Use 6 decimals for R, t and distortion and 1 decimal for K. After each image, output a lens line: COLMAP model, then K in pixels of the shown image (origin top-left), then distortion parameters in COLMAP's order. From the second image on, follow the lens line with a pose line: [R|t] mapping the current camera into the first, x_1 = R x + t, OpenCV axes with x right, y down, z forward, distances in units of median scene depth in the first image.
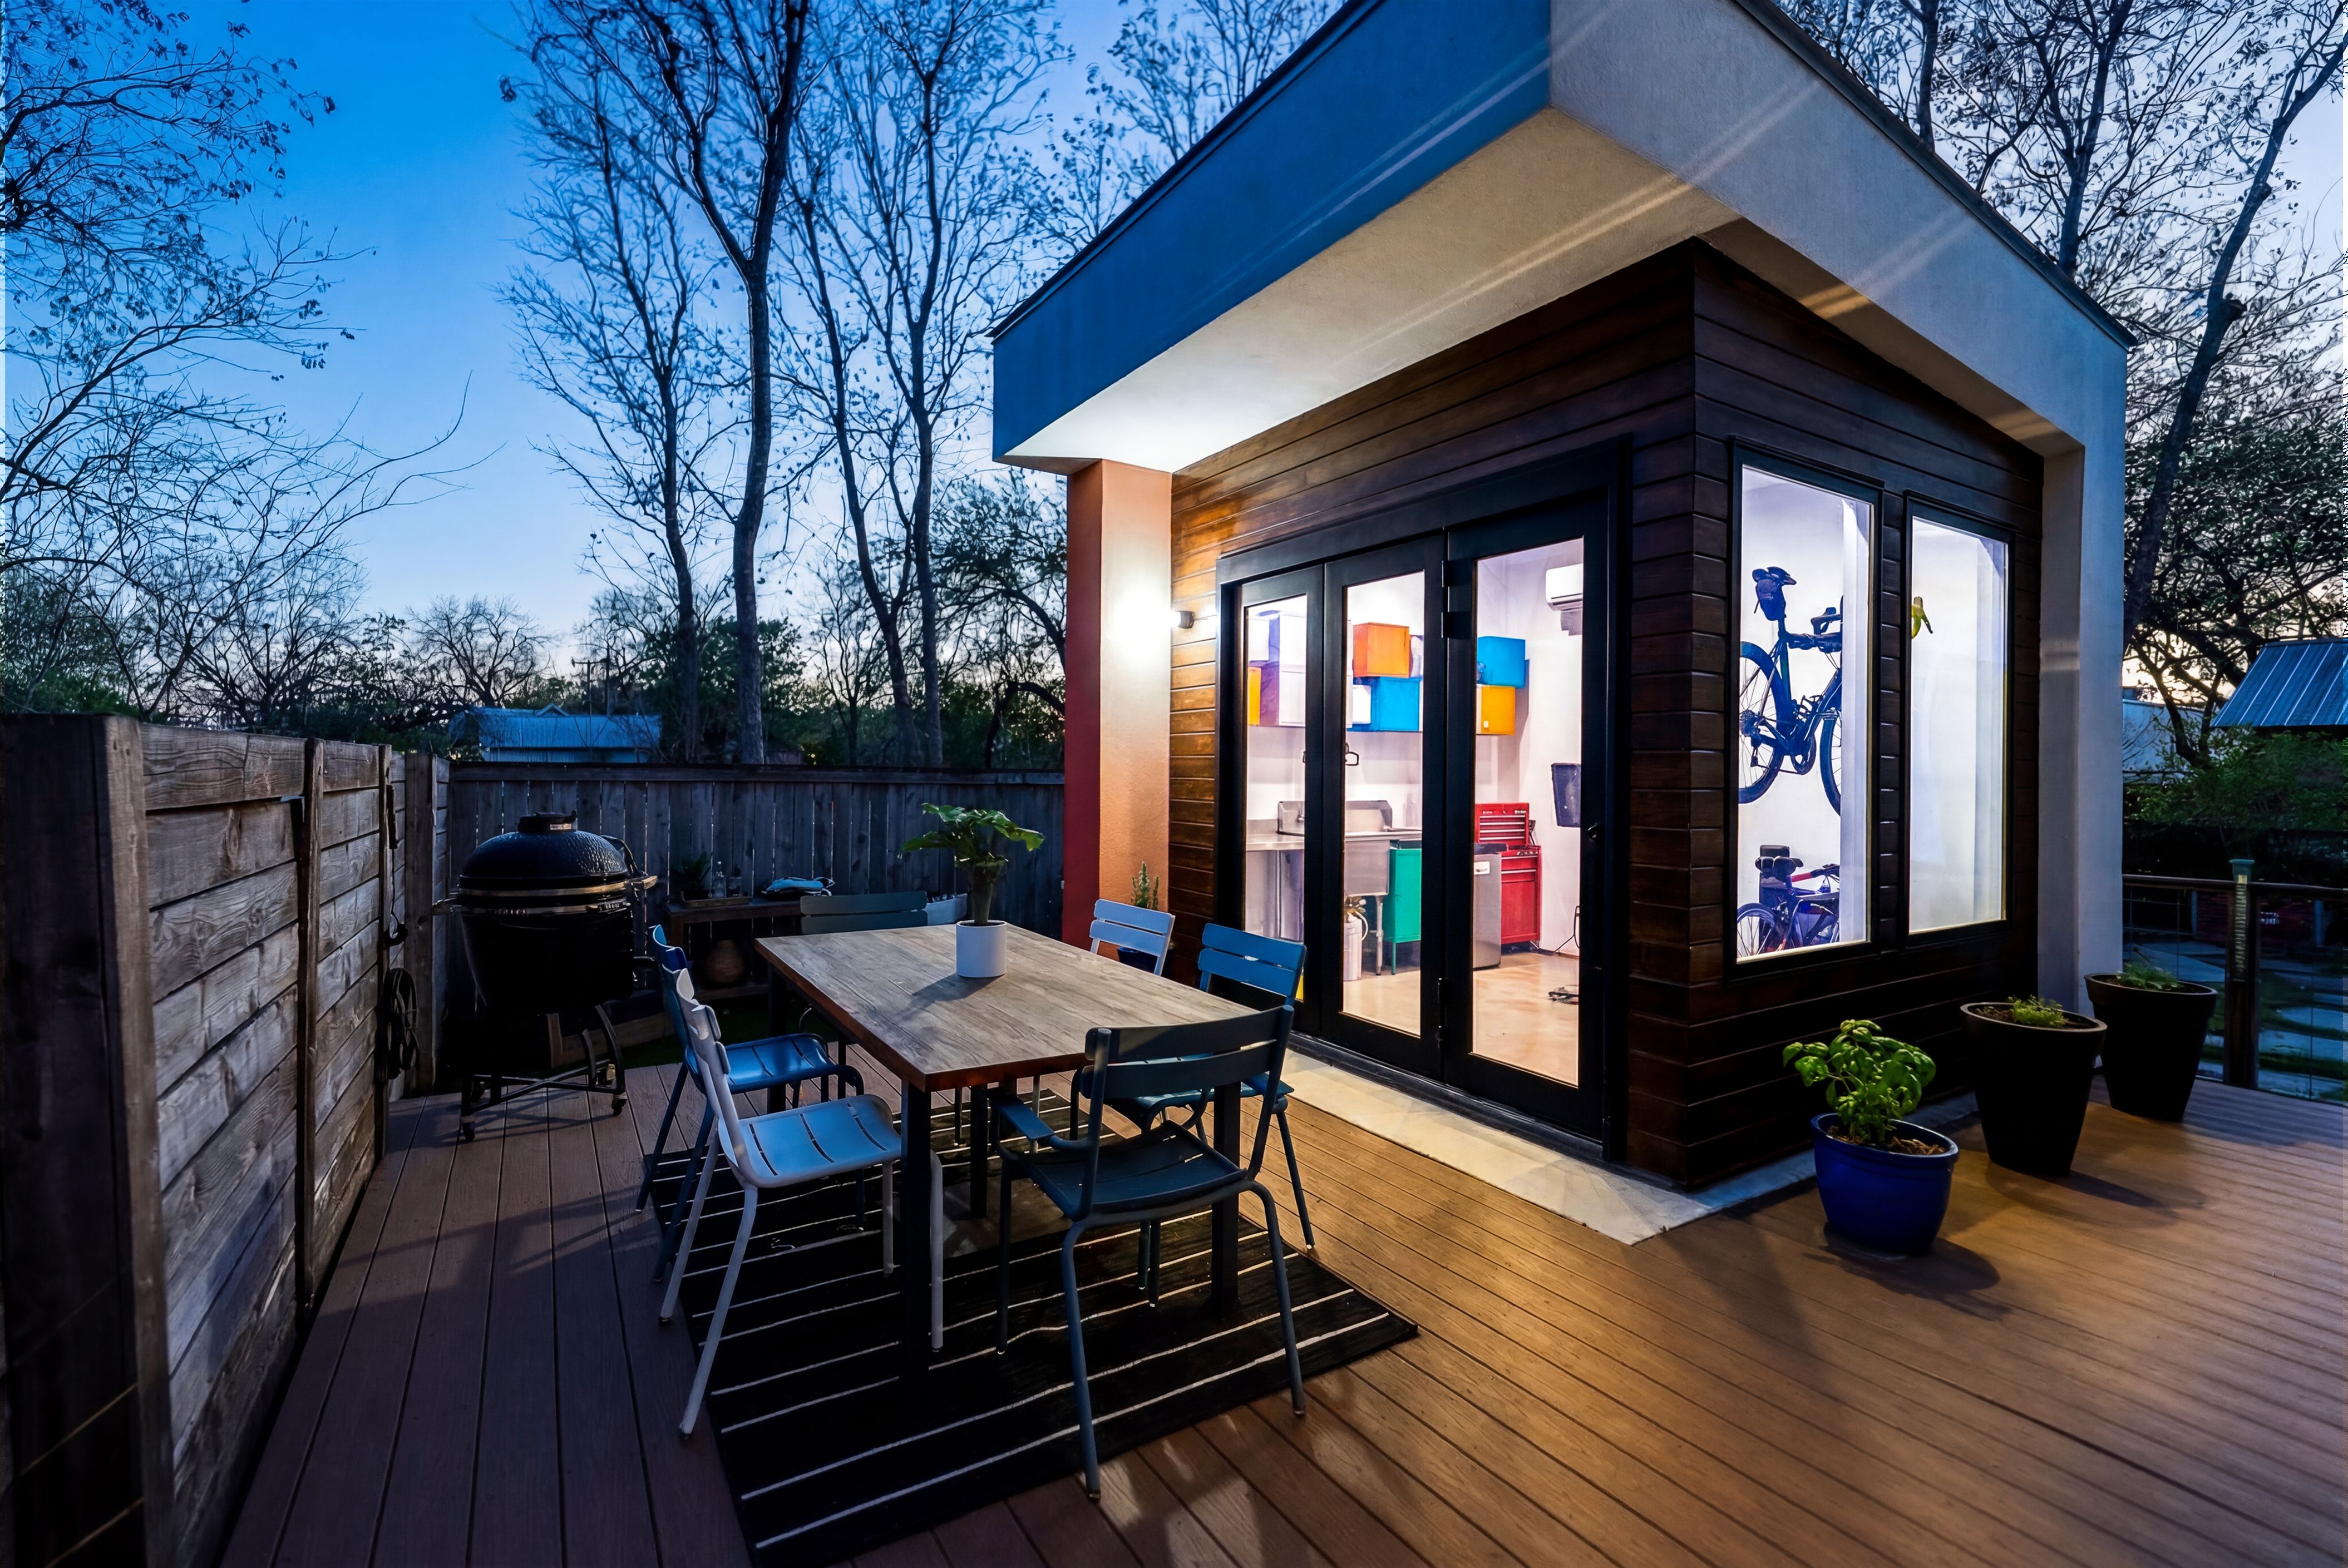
lens RADIAL K [[1060.8, 0, 1168.6], [0, 1060.8, 790.2], [0, 0, 1]] dist [-0.000027, 0.000095]
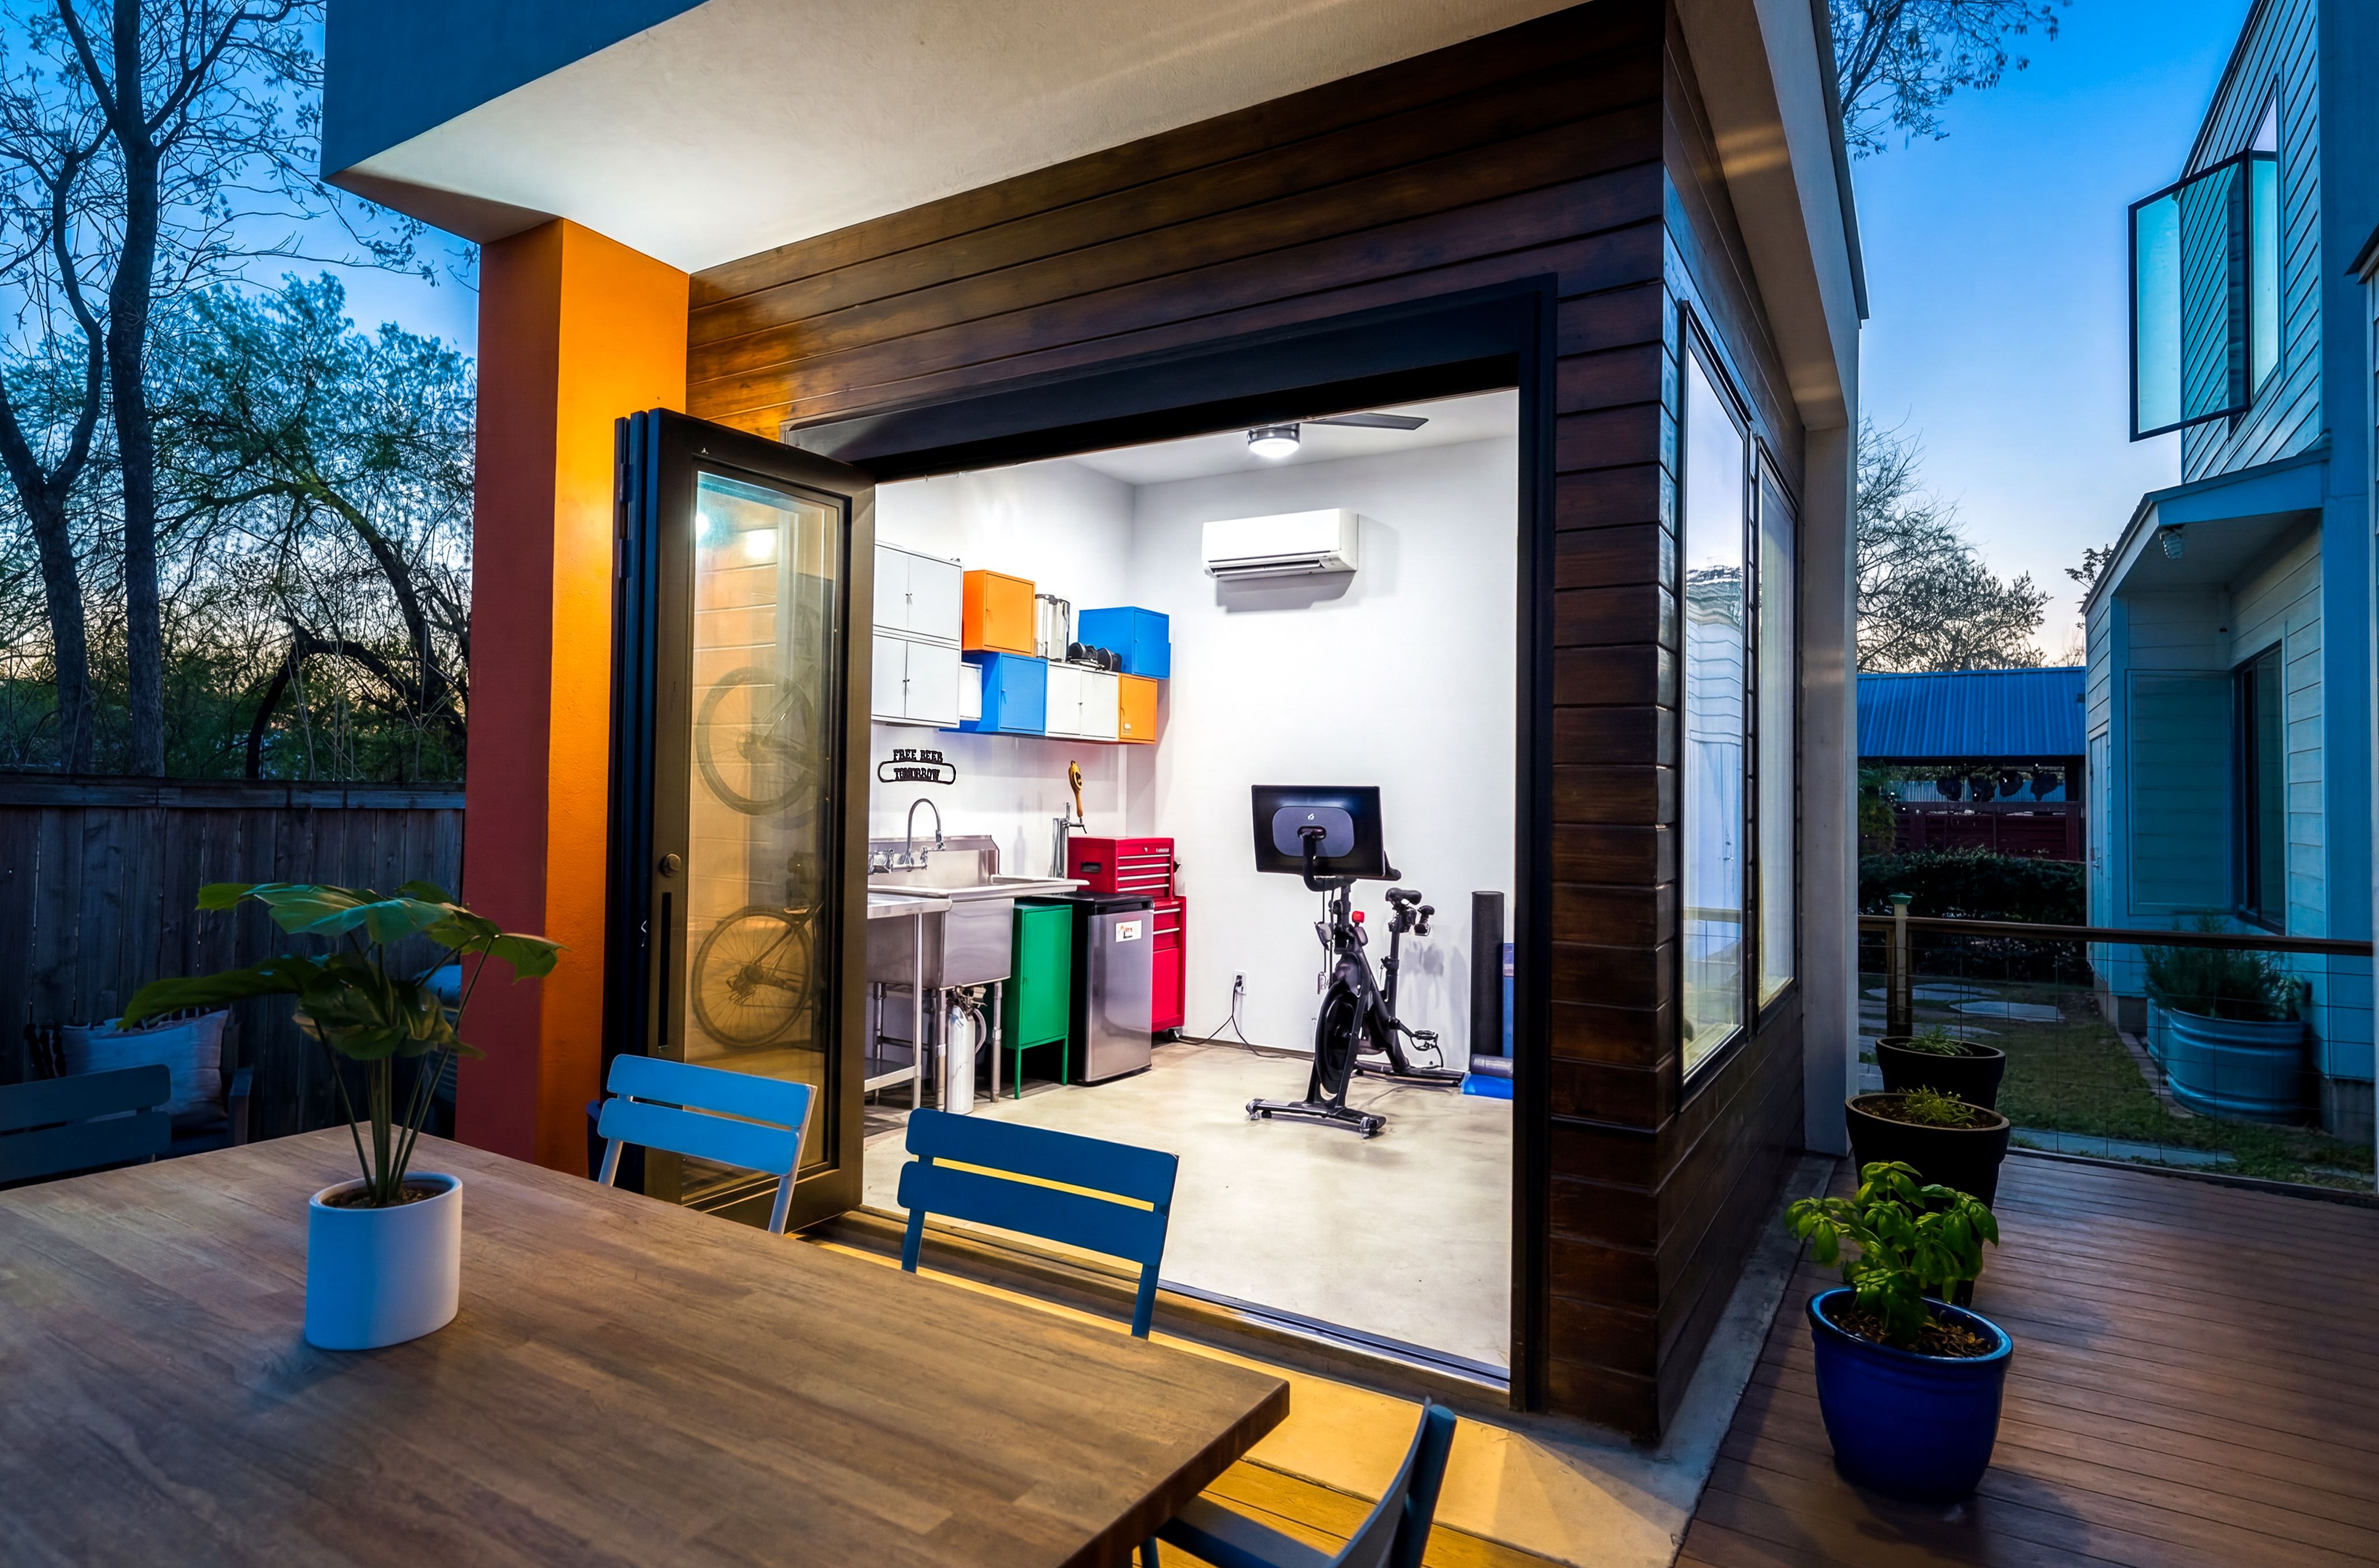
lens RADIAL K [[1298.9, 0, 1201.3], [0, 1298.9, 786.9], [0, 0, 1]] dist [-0.005086, -0.003008]
pose [[0.887508, 0.011692, 0.460644, -0.063288], [-0.001272, 0.999736, -0.022924, -0.002770], [-0.460791, 0.019759, 0.887289, 0.219526]]
